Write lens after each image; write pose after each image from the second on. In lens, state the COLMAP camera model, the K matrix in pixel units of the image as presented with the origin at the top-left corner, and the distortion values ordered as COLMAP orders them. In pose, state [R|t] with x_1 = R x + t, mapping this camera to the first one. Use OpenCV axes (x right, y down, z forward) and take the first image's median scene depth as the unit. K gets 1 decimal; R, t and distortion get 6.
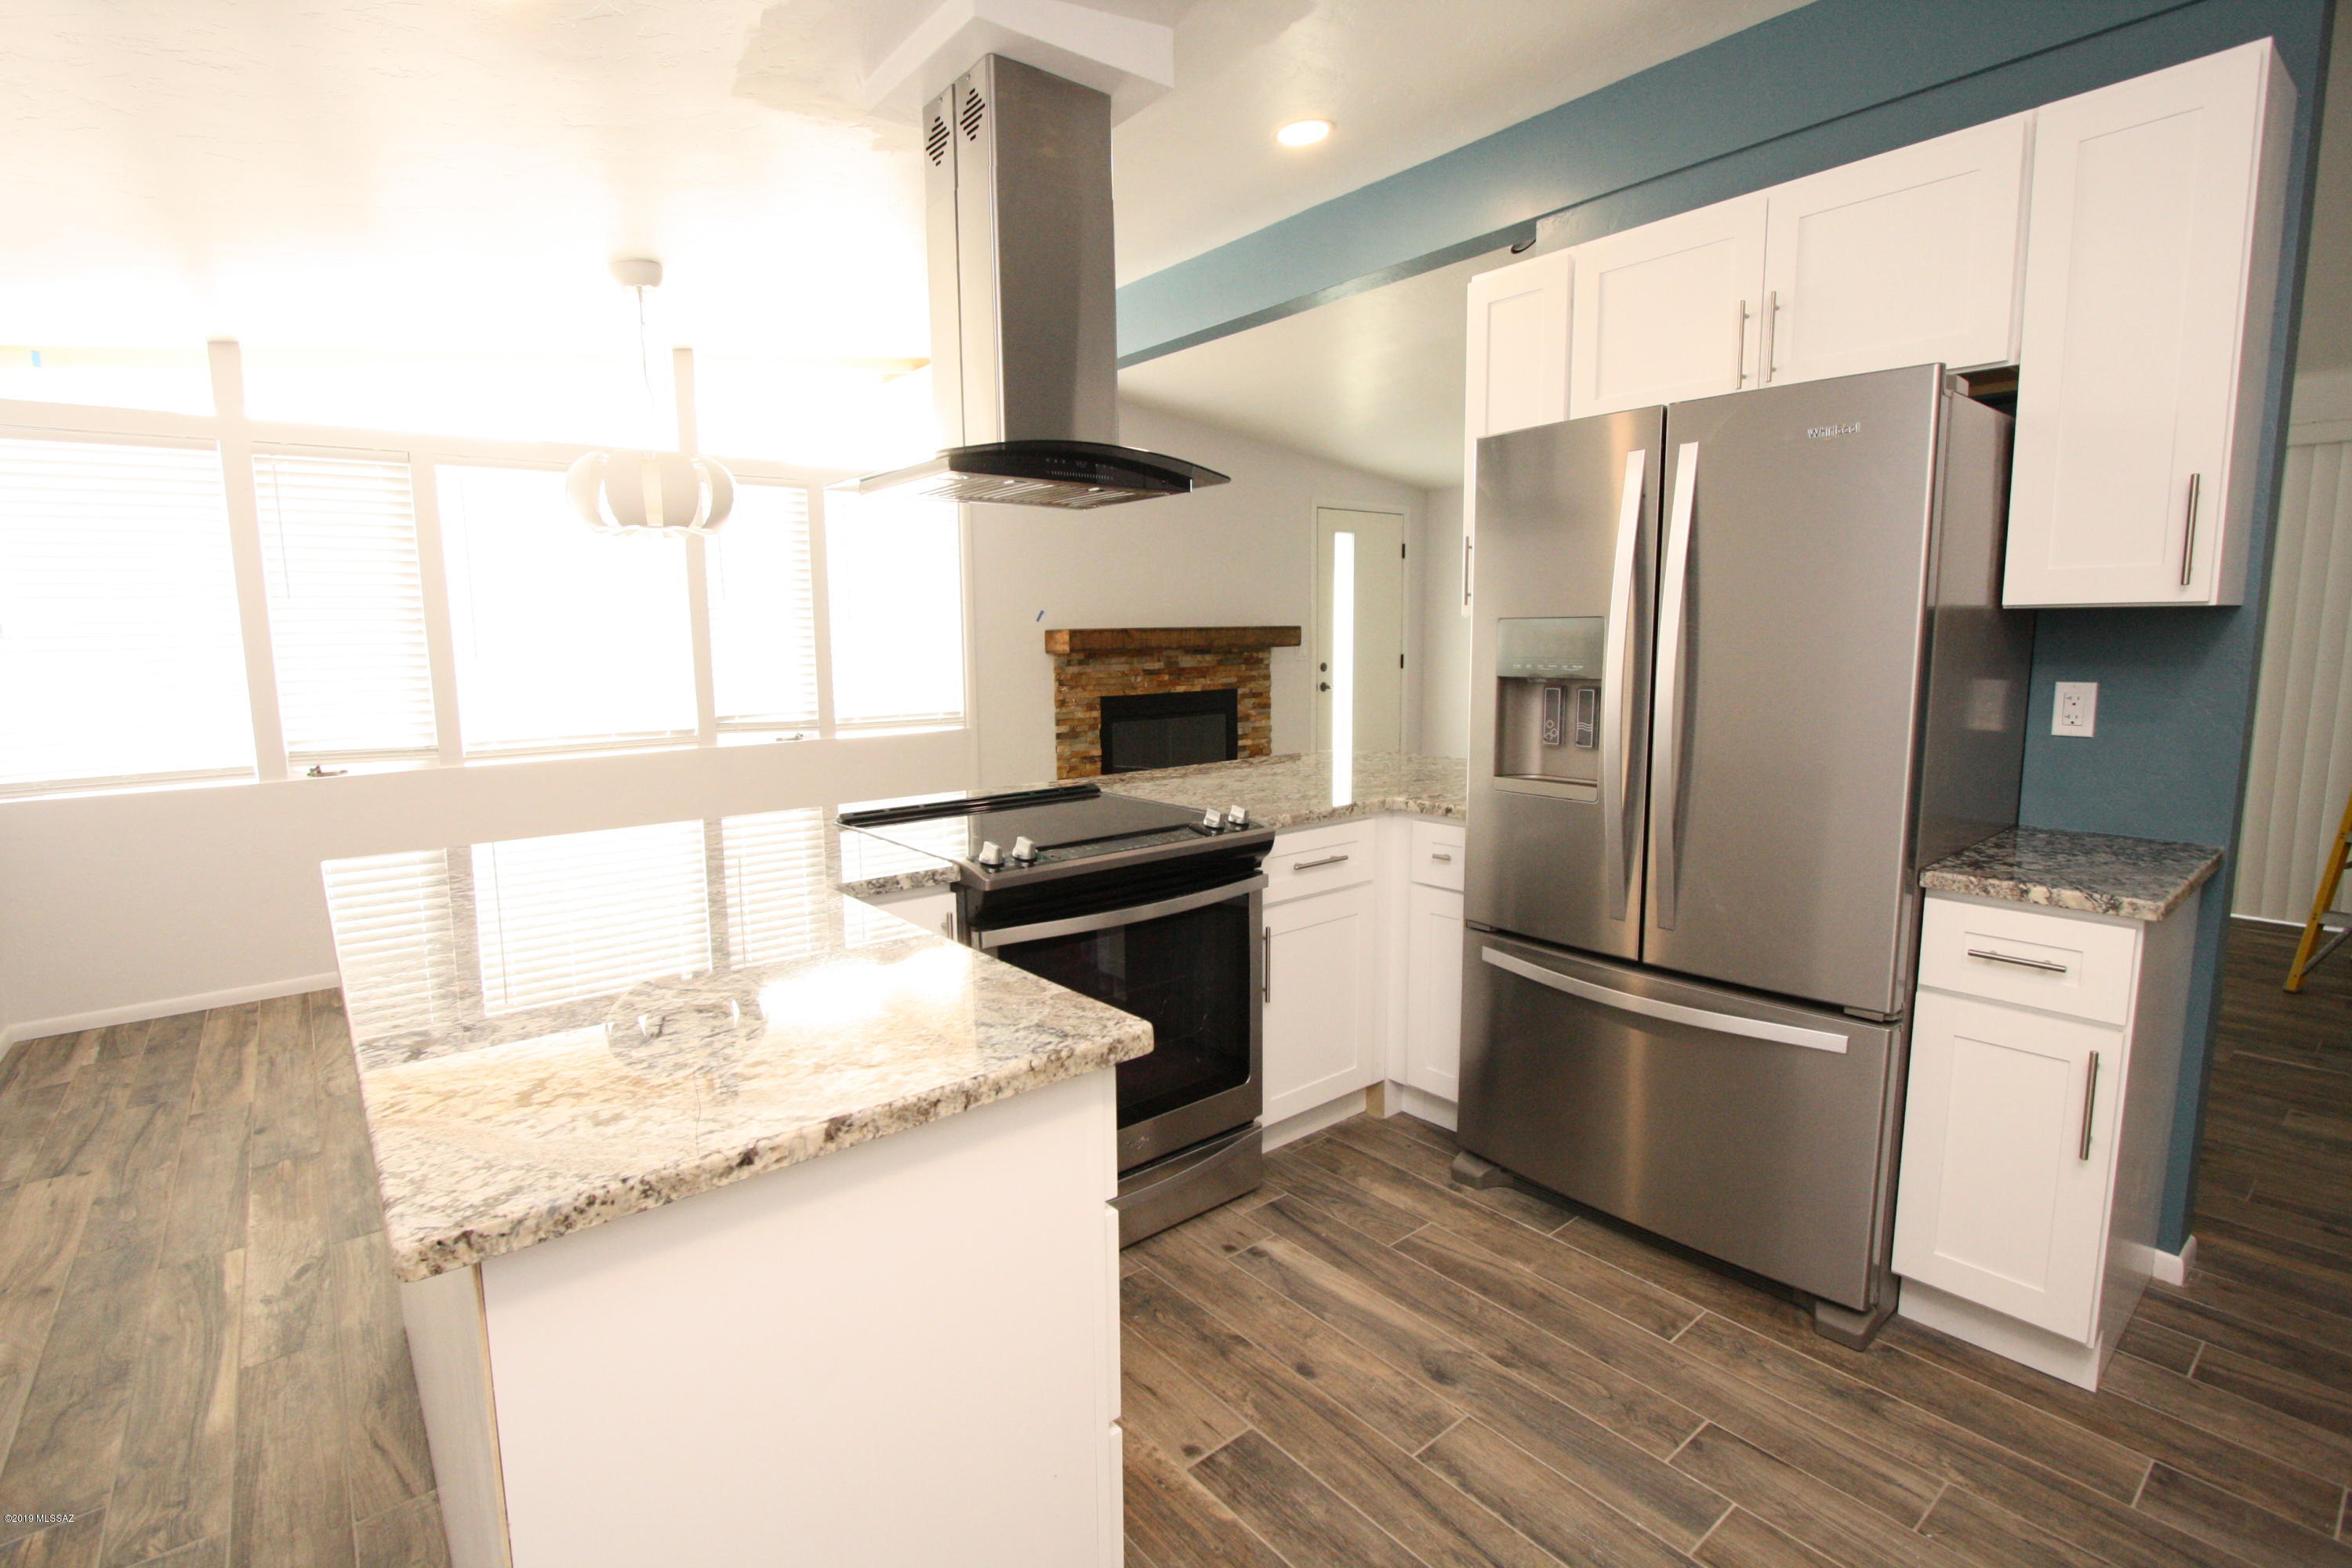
lens RADIAL K [[1098.4, 0, 1143.8], [0, 1098.4, 776.1], [0, 0, 1]] dist [-0.020474, 0.004575]
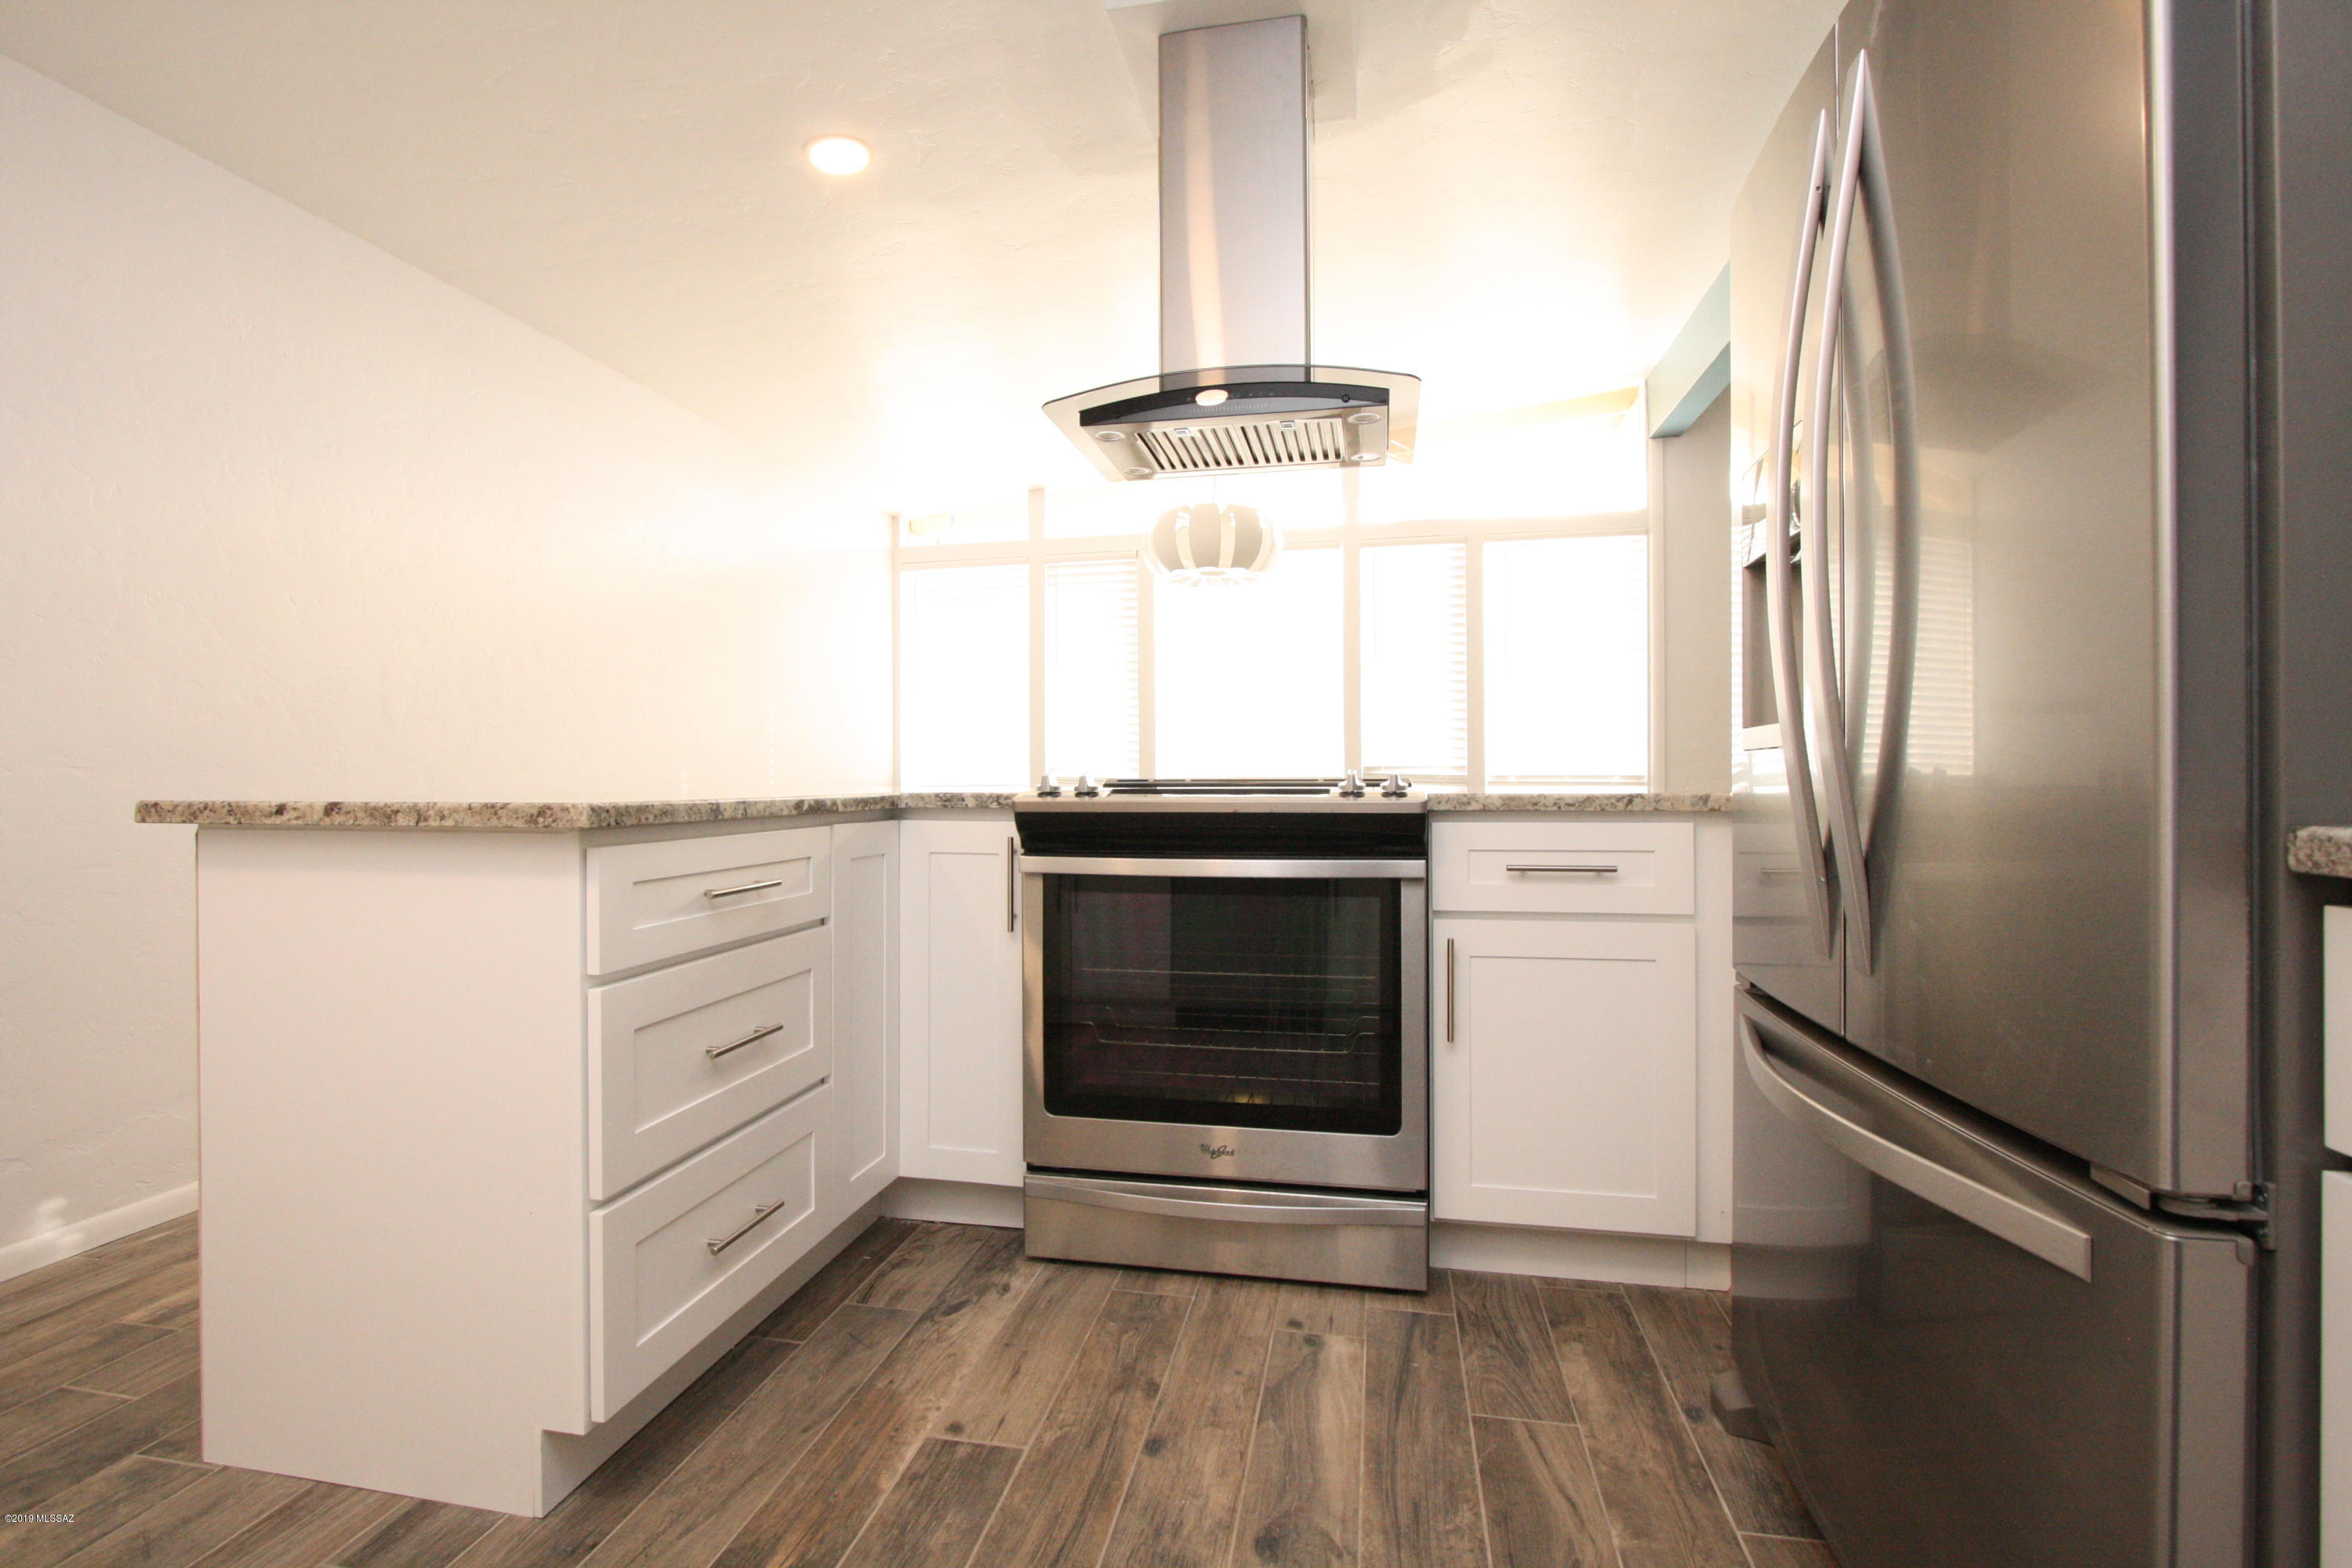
lens RADIAL K [[1098.4, 0, 1143.8], [0, 1098.4, 776.1], [0, 0, 1]] dist [-0.020474, 0.004575]
pose [[0.638649, 0.013314, -0.769383, 0.399325], [-0.106891, 0.991692, -0.071567, 0.073230], [0.762038, 0.127946, 0.634766, 0.245651]]
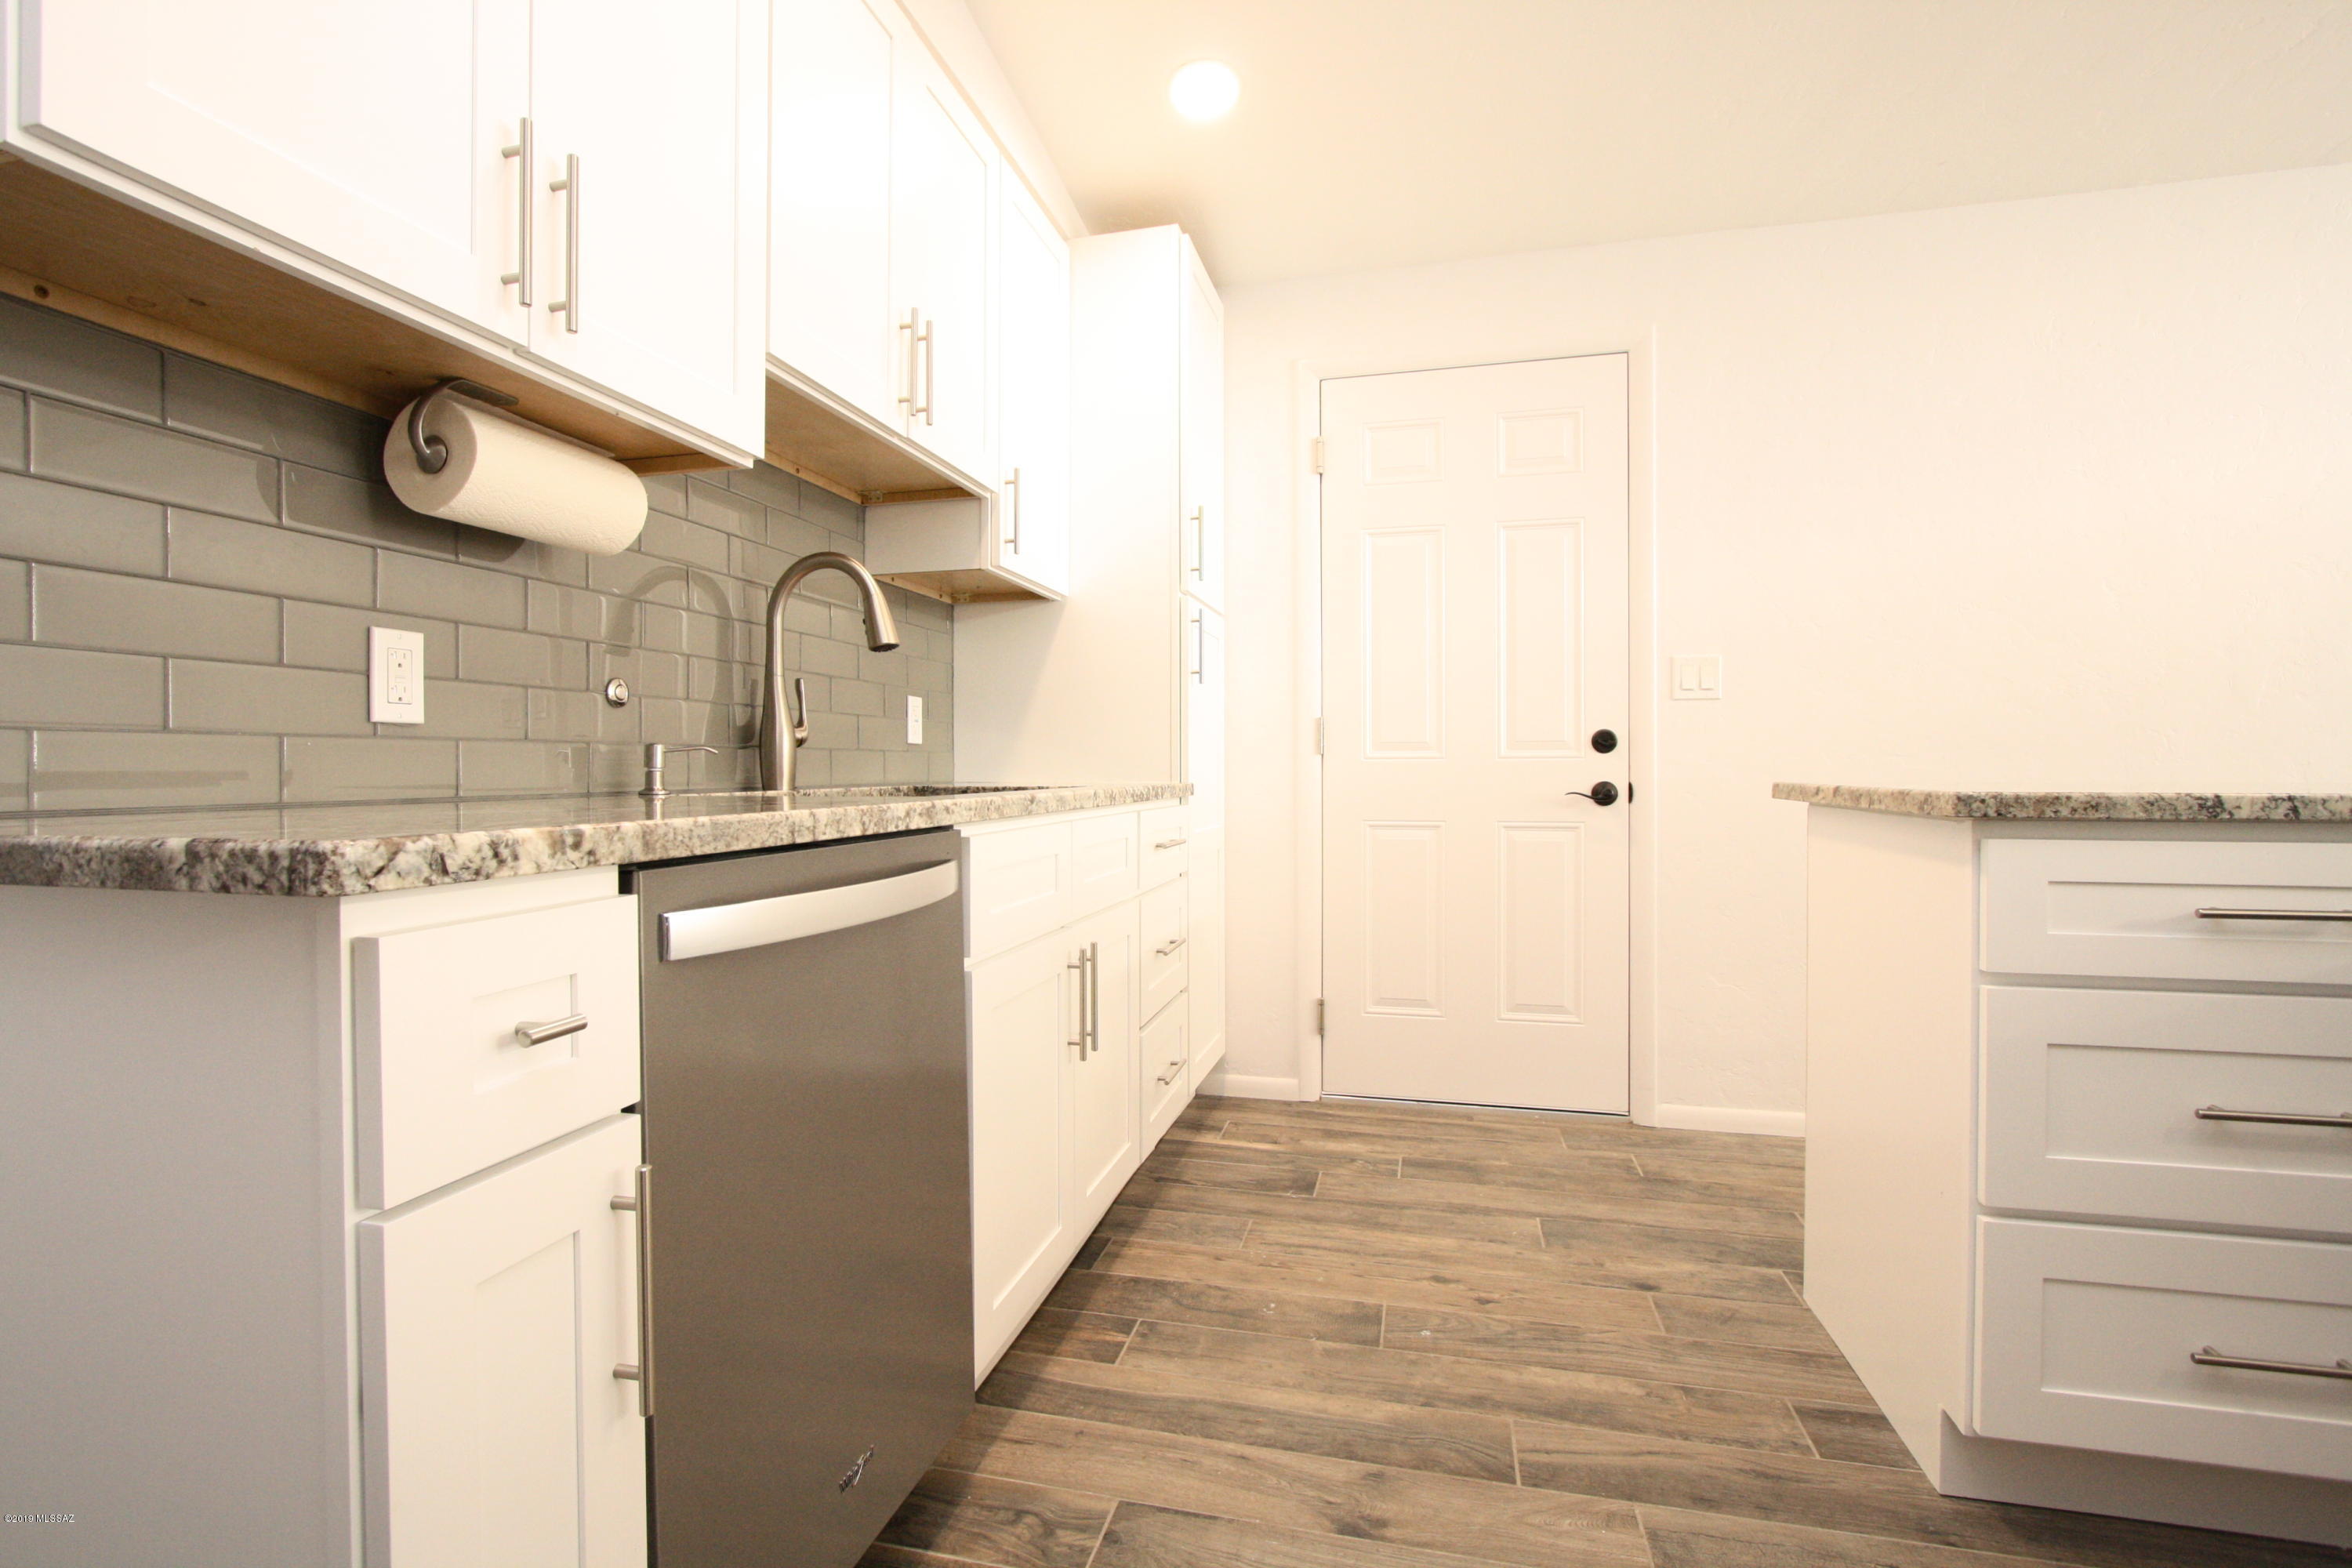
lens RADIAL K [[1092.3, 0, 1155.6], [0, 1092.3, 777.1], [0, 0, 1]] dist [-0.026354, 0.006132]
pose [[-0.797345, 0.021245, -0.603150, 0.423523], [-0.065174, 0.990505, 0.121047, 0.045068], [0.599994, 0.135826, -0.788389, 0.460217]]
